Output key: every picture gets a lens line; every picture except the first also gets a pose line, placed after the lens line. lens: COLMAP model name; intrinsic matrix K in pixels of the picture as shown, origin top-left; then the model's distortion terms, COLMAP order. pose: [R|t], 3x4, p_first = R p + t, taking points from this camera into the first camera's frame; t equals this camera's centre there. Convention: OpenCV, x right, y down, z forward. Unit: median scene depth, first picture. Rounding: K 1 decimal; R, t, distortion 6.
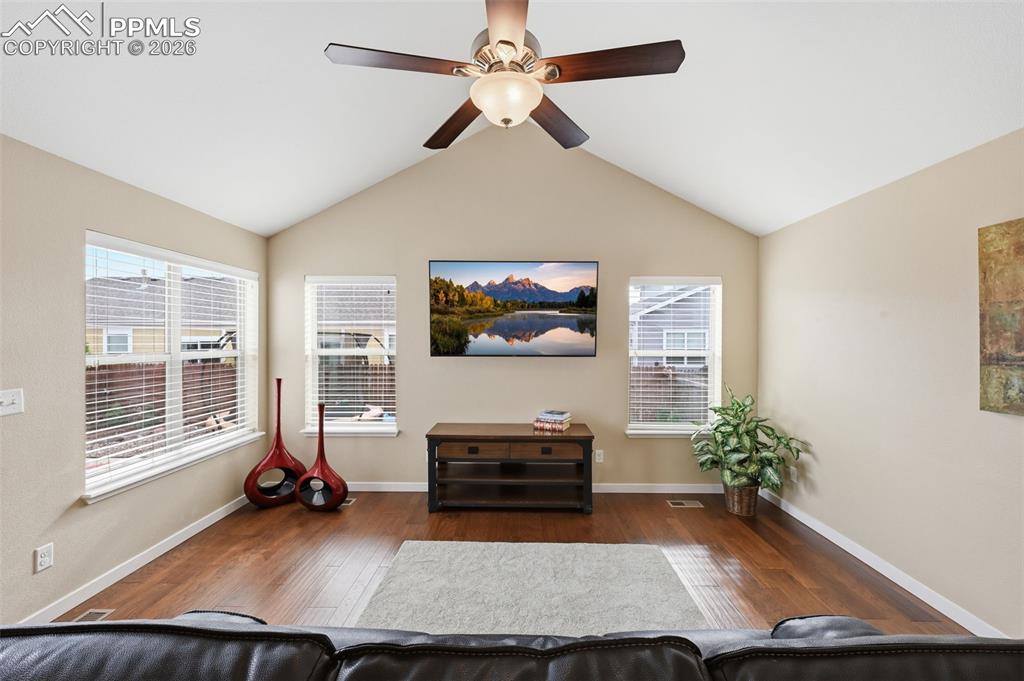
lens RADIAL K [[411.4, 0, 512.2], [0, 411.4, 339.8], [0, 0, 1]] dist [-0.001523, -0.000037]
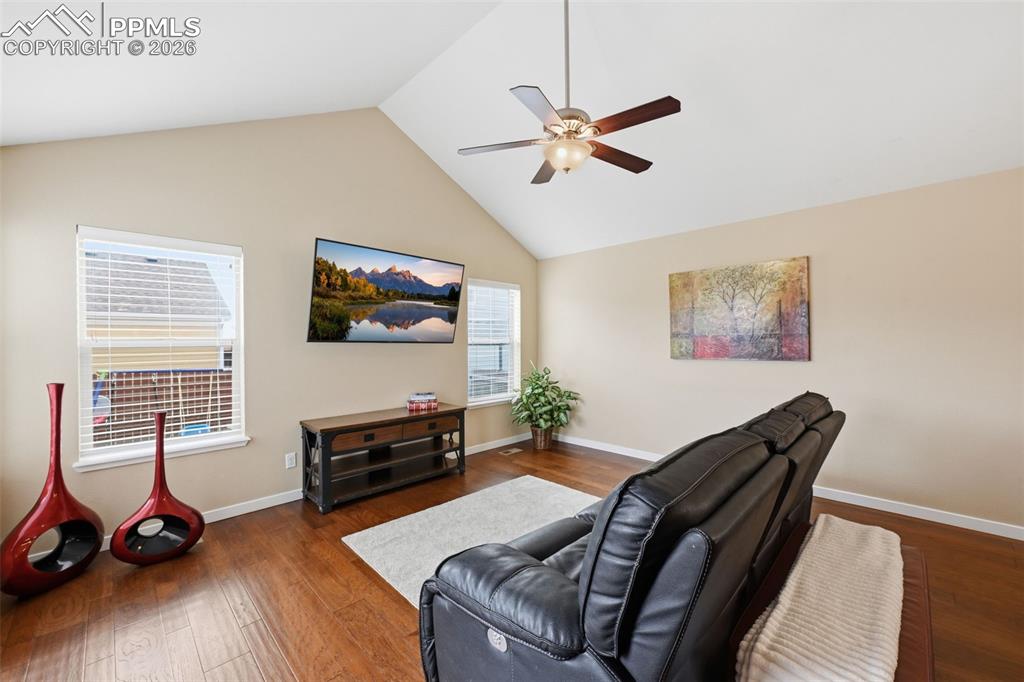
lens RADIAL K [[405.6, 0, 514.5], [0, 405.6, 336.5], [0, 0, 1]] dist [-0.001062, -0.000363]
pose [[0.693001, 0.002484, 0.720932, -0.532223], [0.012182, 0.999811, -0.015156, 0.042946], [-0.720834, 0.019286, 0.692840, 0.063470]]
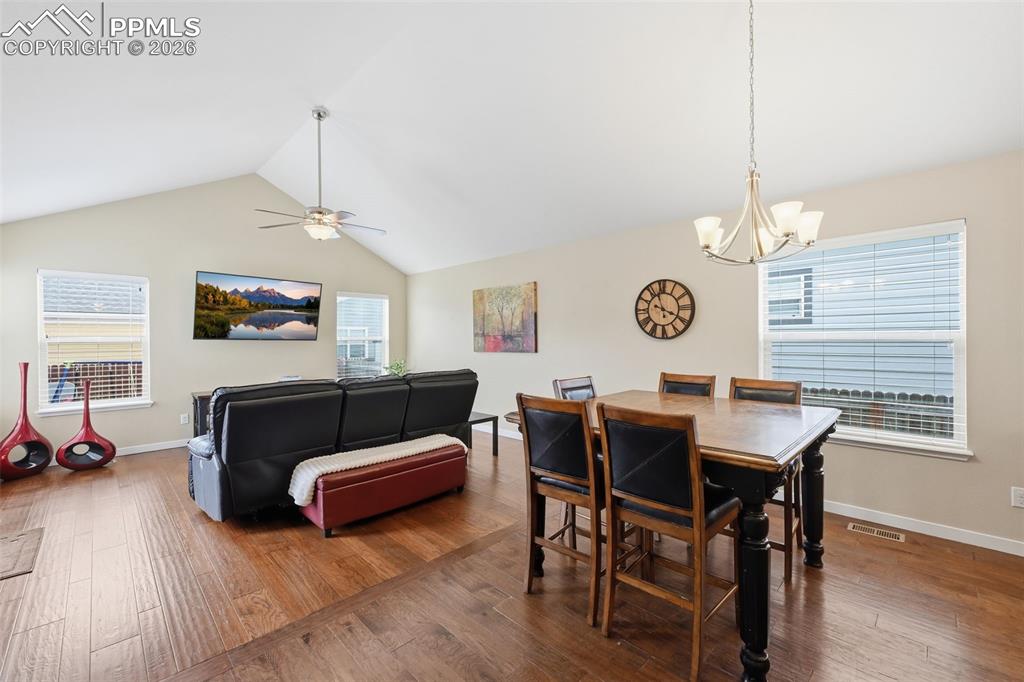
lens RADIAL K [[423.9, 0, 514.3], [0, 423.9, 341.4], [0, 0, 1]] dist [-0.000610, -0.000116]
pose [[0.696325, -0.013002, 0.717609, -0.466029], [0.008187, 0.999915, 0.010172, 0.038208], [-0.717680, -0.001208, 0.696372, -0.741869]]
